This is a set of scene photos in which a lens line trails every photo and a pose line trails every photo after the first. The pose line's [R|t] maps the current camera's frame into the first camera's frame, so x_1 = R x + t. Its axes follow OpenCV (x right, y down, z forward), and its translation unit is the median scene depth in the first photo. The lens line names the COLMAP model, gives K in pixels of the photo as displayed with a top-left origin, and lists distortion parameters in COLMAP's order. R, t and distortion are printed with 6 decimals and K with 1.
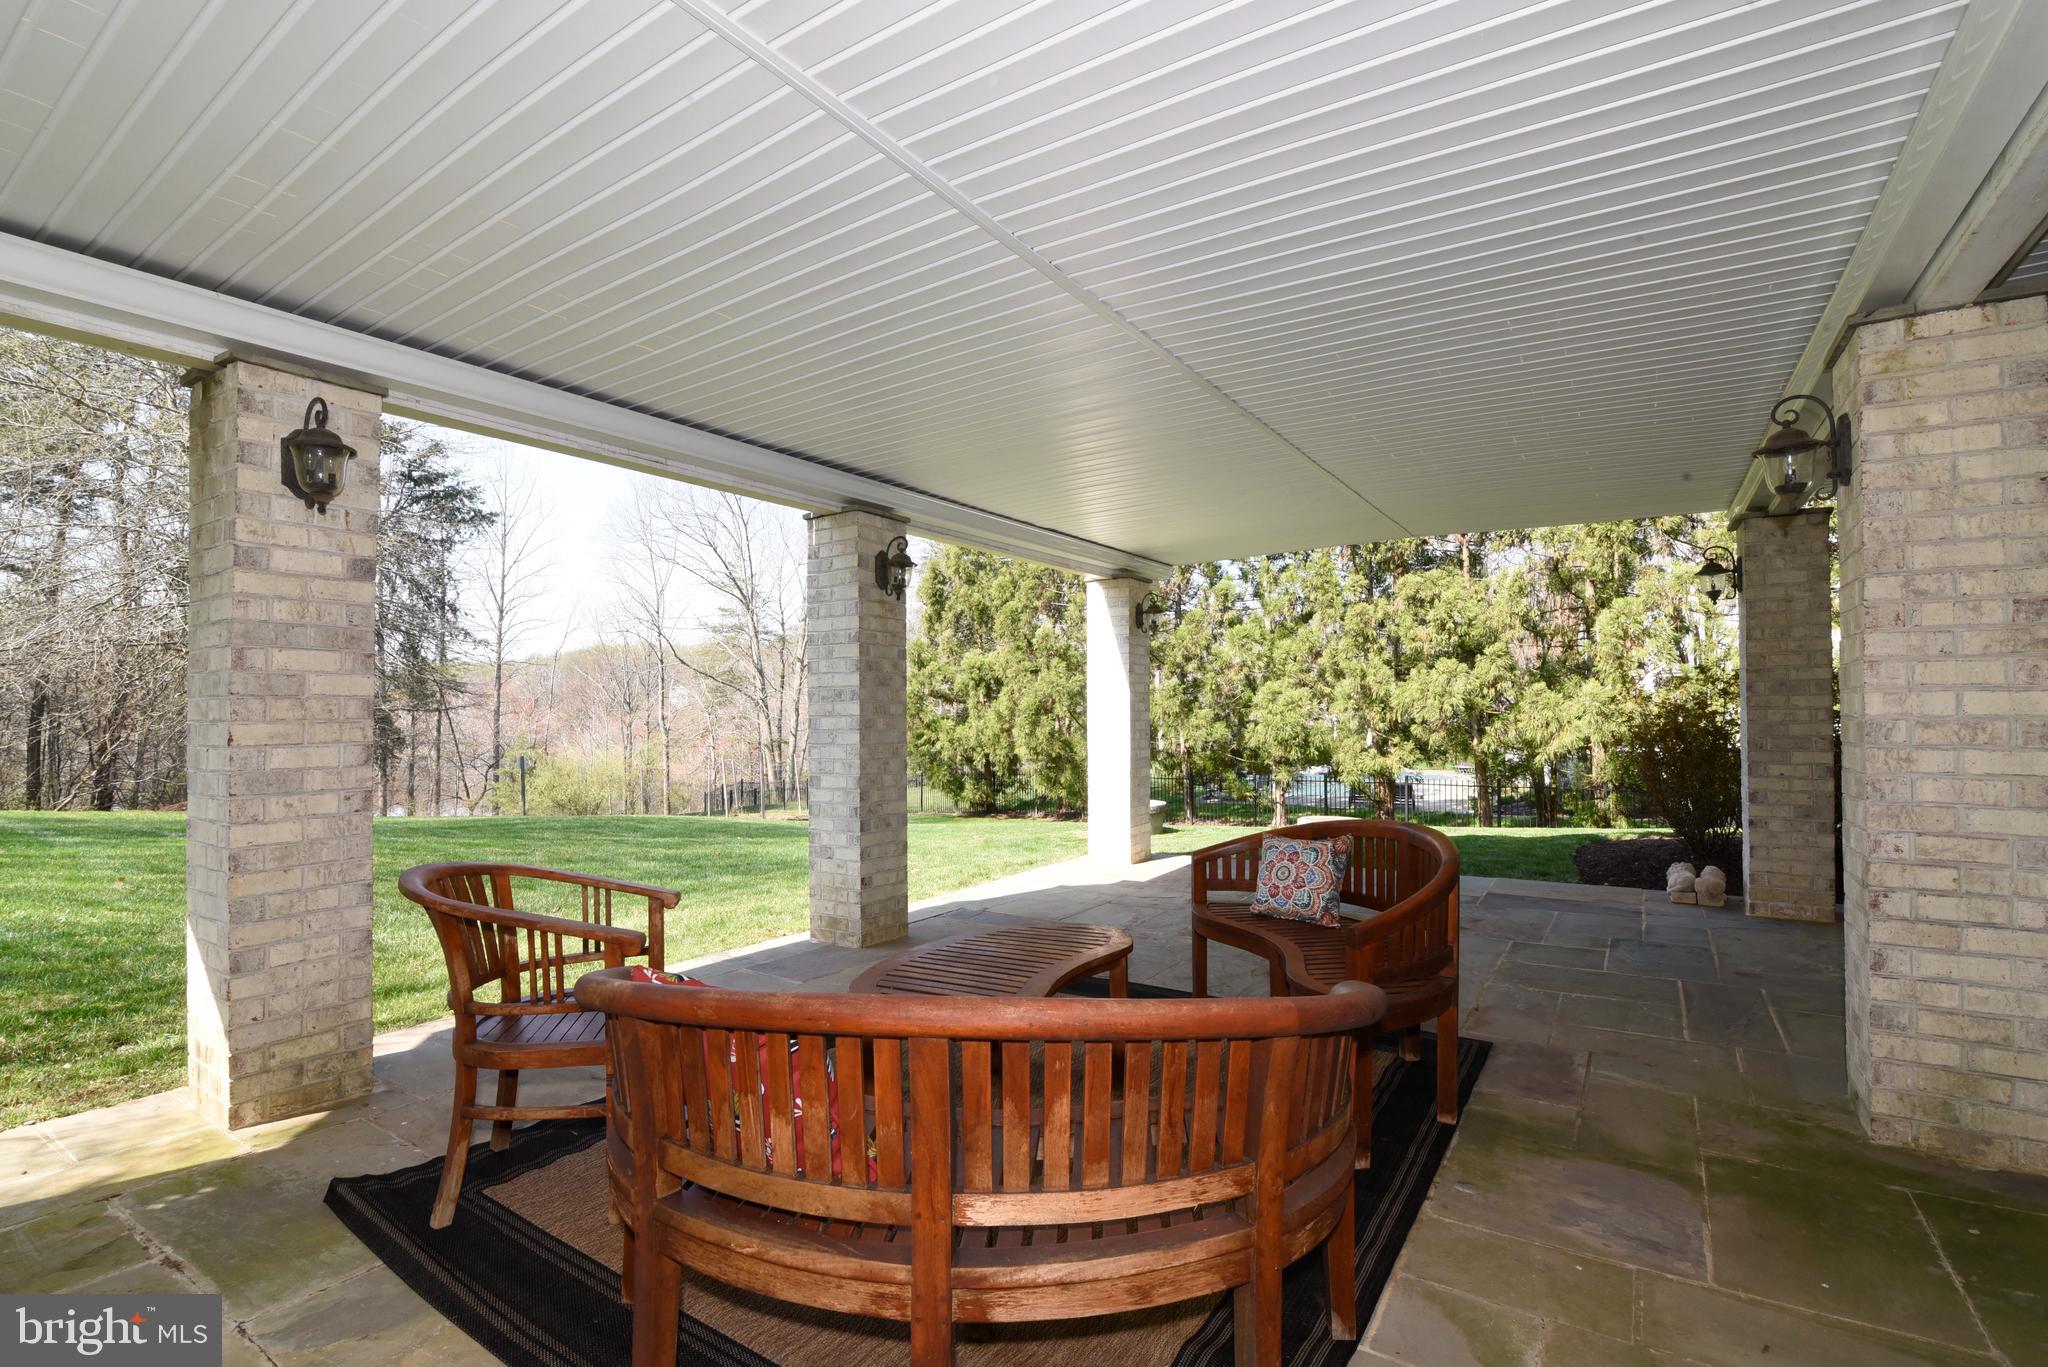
lens RADIAL K [[934.4, 0, 1024.0], [0, 934.4, 683.5], [0, 0, 1]] dist [-0.013646, 0.000263]
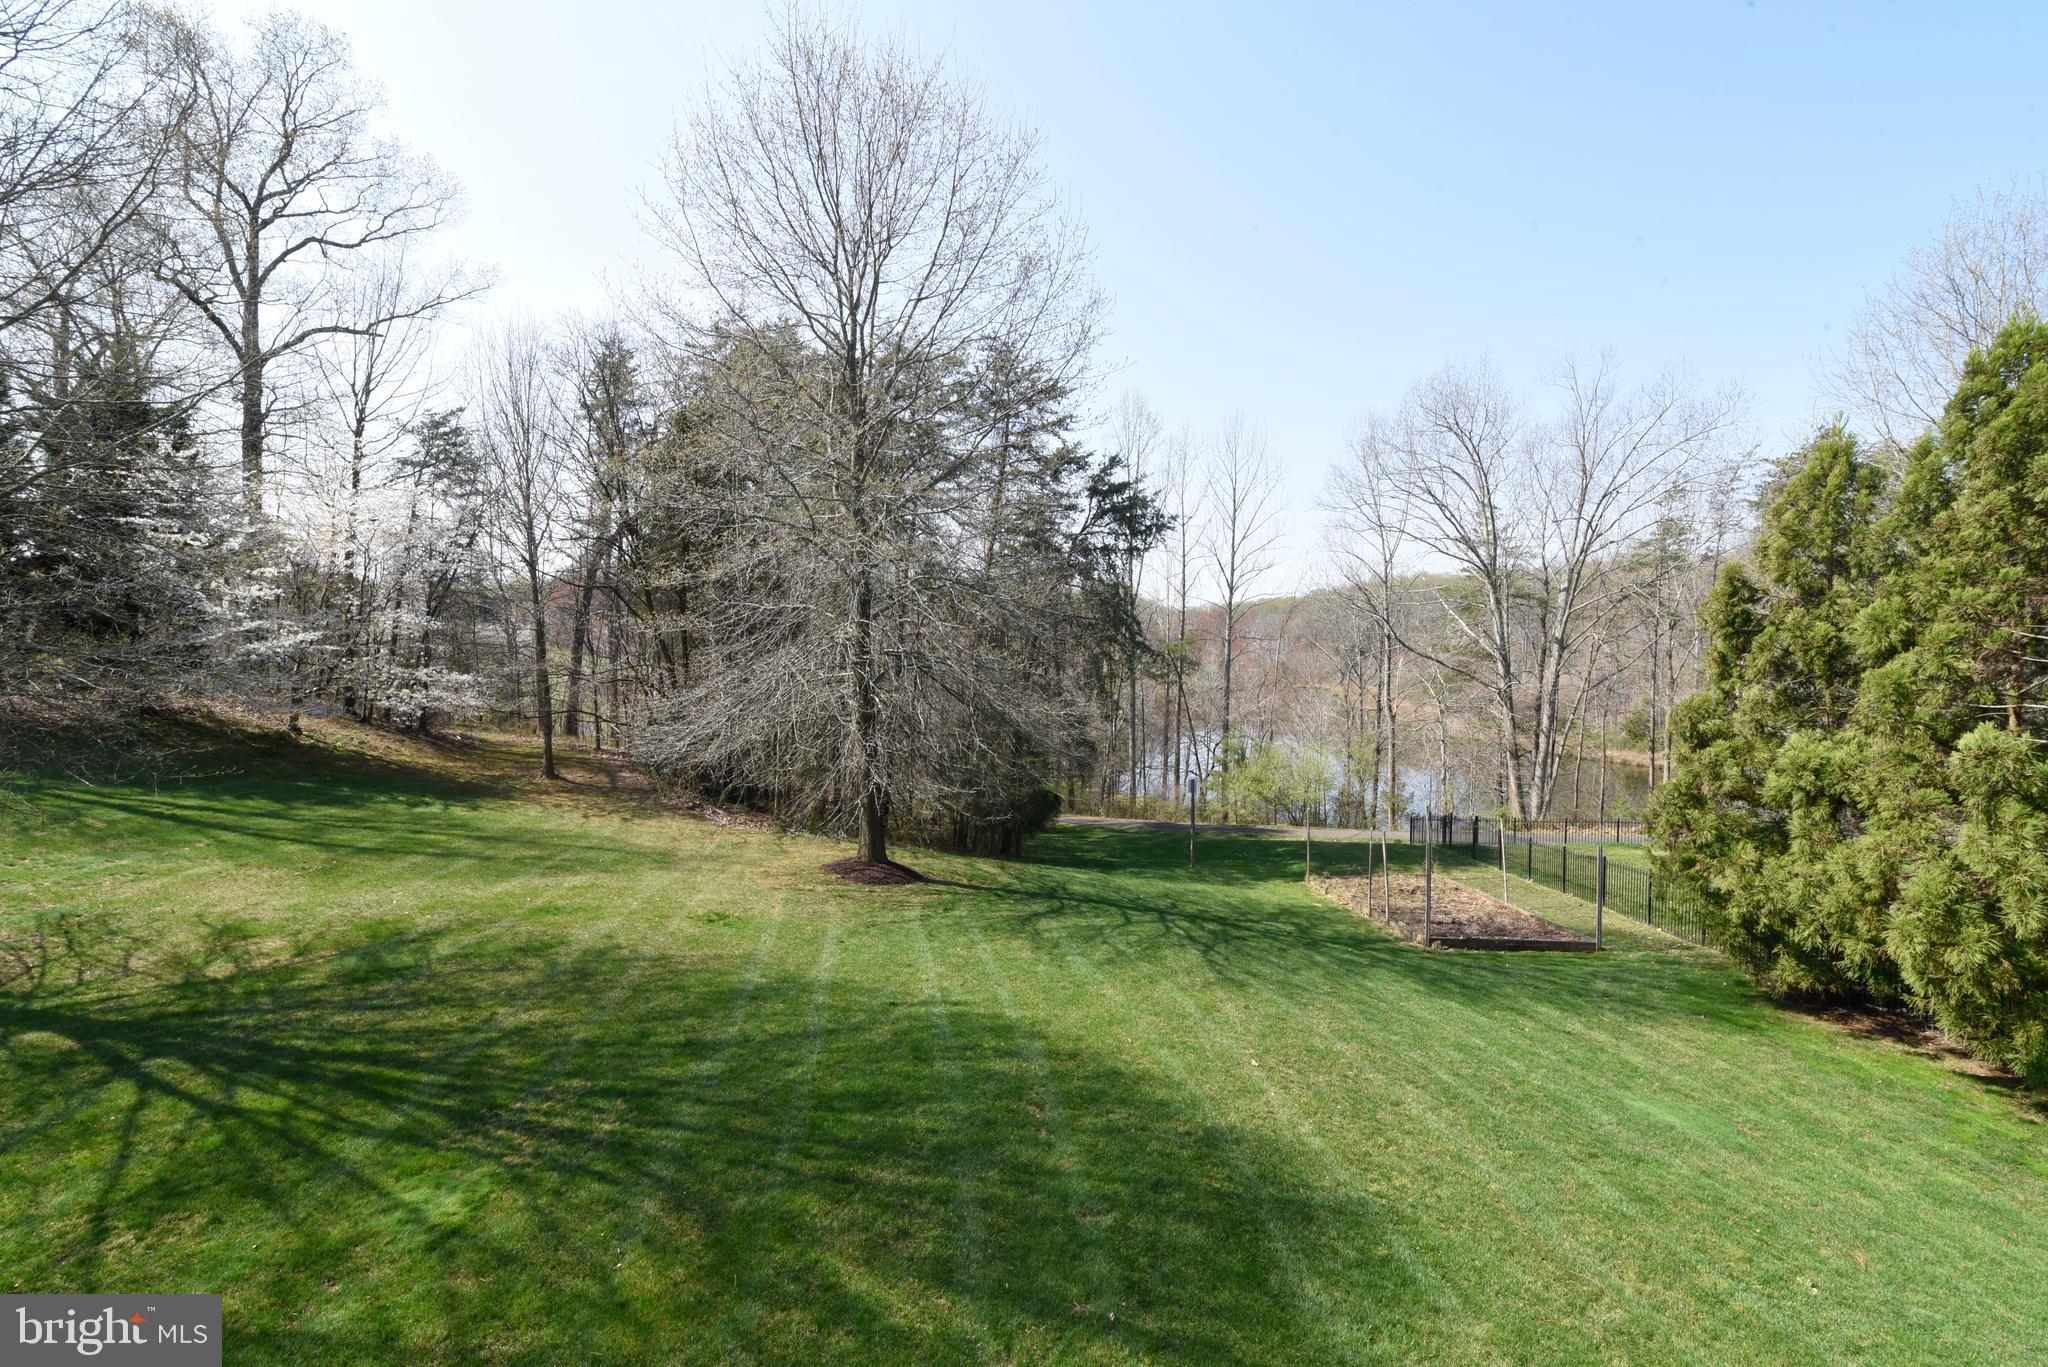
lens RADIAL K [[934.4, 0, 1024.0], [0, 934.4, 683.5], [0, 0, 1]] dist [-0.013646, 0.000263]
pose [[0.698792, 0.040800, -0.714160, 0.011582], [0.015950, 0.997235, 0.072579, -0.105933], [0.715147, -0.062108, 0.696210, 0.270569]]
